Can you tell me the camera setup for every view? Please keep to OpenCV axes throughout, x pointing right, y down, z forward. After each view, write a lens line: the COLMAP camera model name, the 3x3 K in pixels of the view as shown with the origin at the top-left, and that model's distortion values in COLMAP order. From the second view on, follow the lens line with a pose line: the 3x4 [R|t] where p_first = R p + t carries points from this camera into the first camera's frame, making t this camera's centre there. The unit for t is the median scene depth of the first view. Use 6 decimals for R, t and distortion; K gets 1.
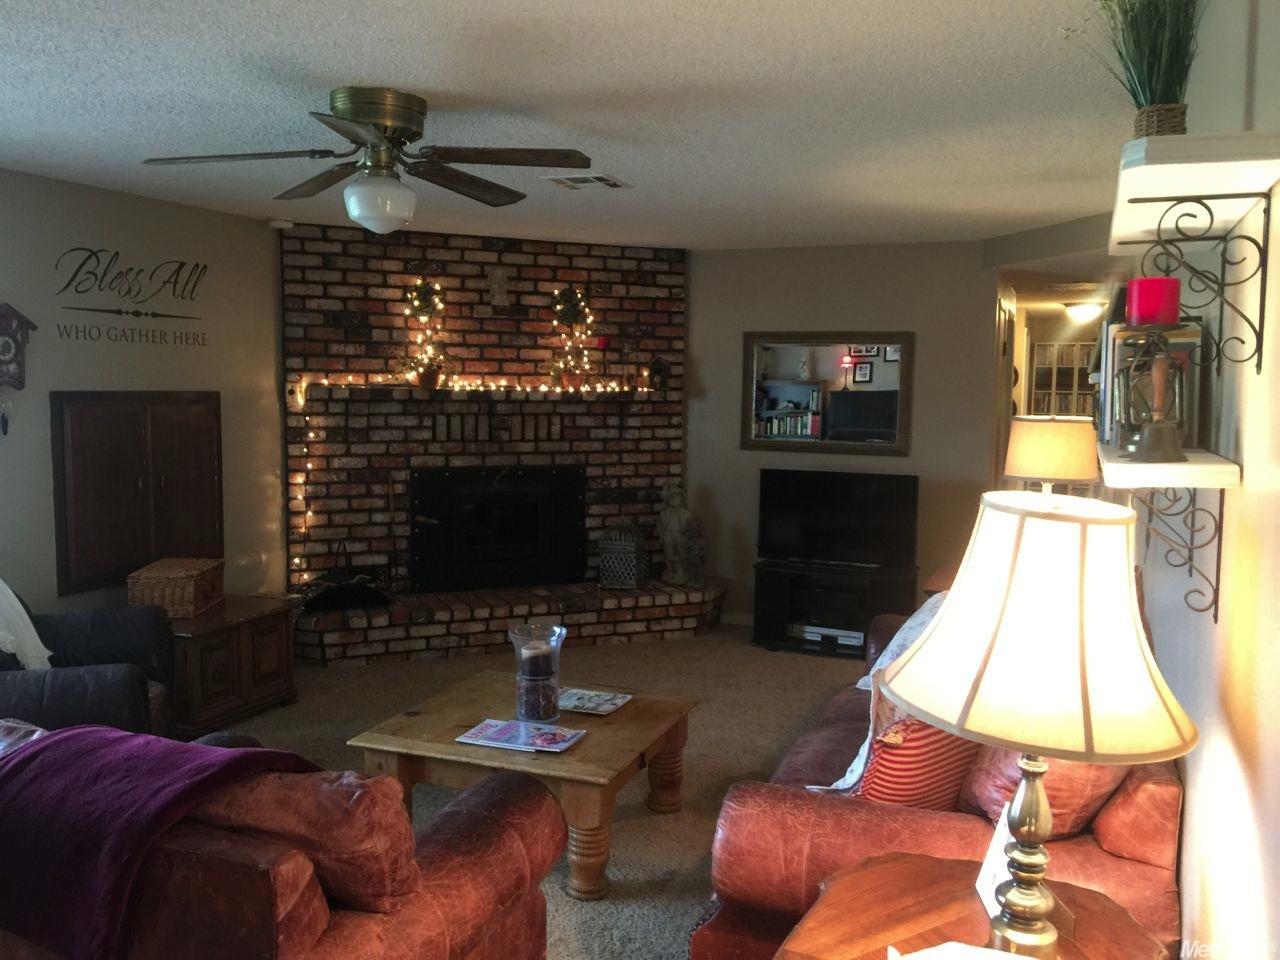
lens RADIAL K [[1103.4, 0, 640.0], [0, 1103.4, 480.0], [0, 0, 1]] dist [0.116886, -0.170326]
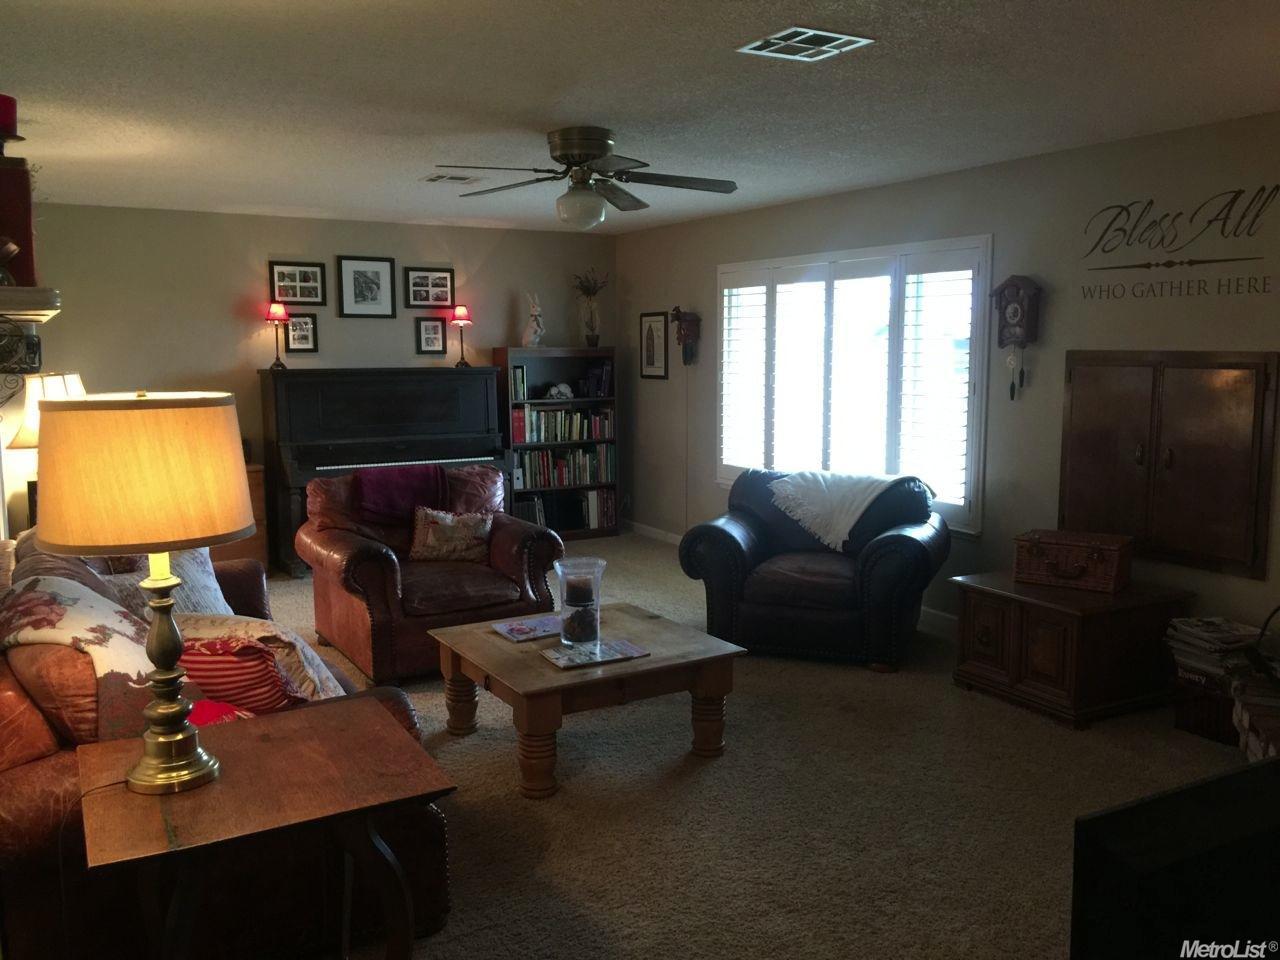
lens RADIAL K [[1103.4, 0, 640.0], [0, 1103.4, 480.0], [0, 0, 1]] dist [0.116886, -0.170326]
pose [[-0.637929, 0.091449, -0.764646, 0.423577], [-0.069205, 0.982099, 0.175192, -0.086819], [0.766979, 0.164678, -0.620181, 1.022546]]
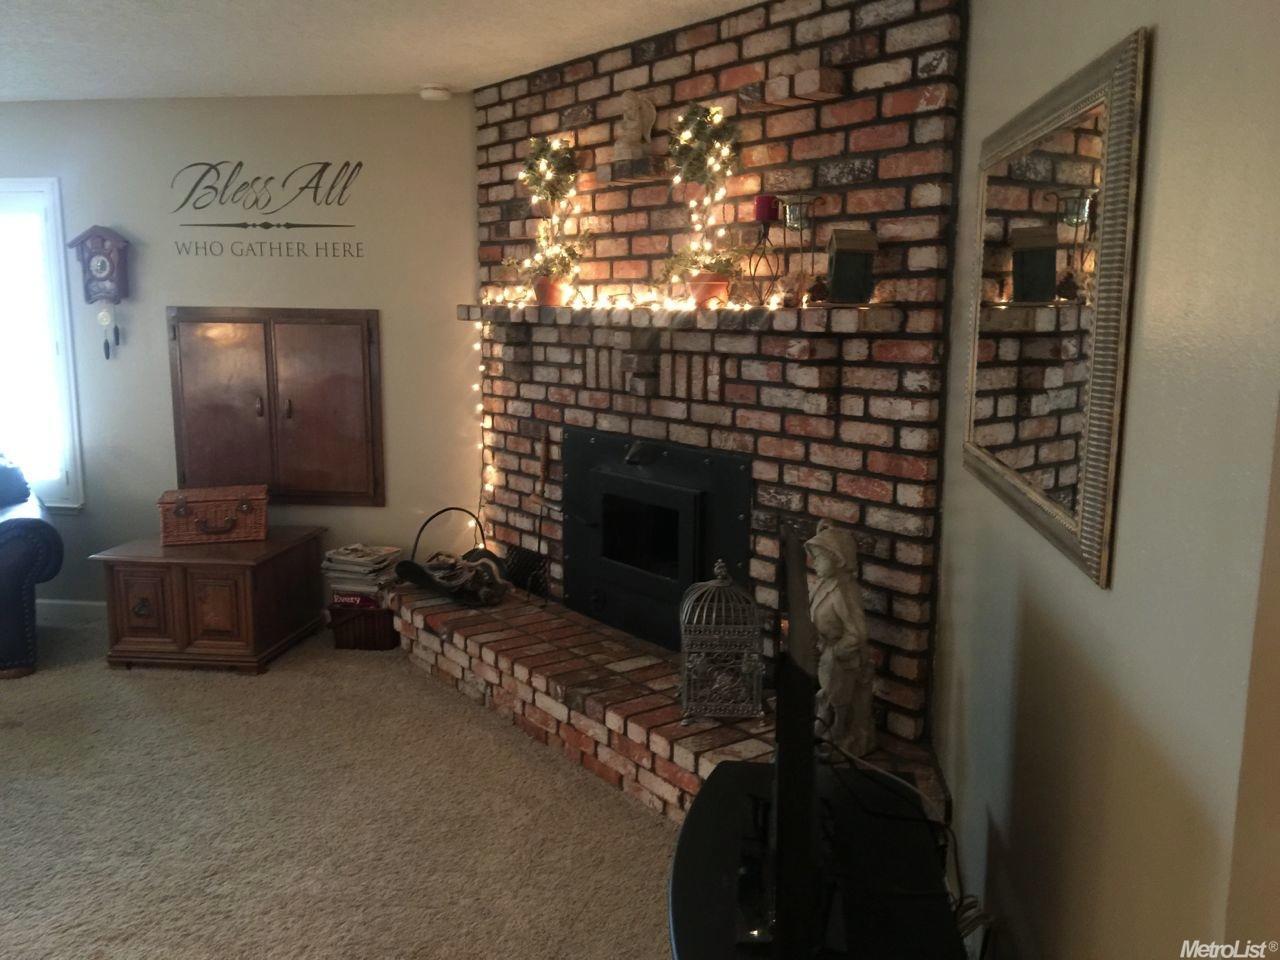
lens RADIAL K [[1103.4, 0, 640.0], [0, 1103.4, 480.0], [0, 0, 1]] dist [0.116886, -0.170326]
pose [[0.238660, 0.144467, -0.960297, 0.461217], [-0.087173, 0.988067, 0.126980, -0.067551], [0.967183, 0.053408, 0.248406, 0.877788]]
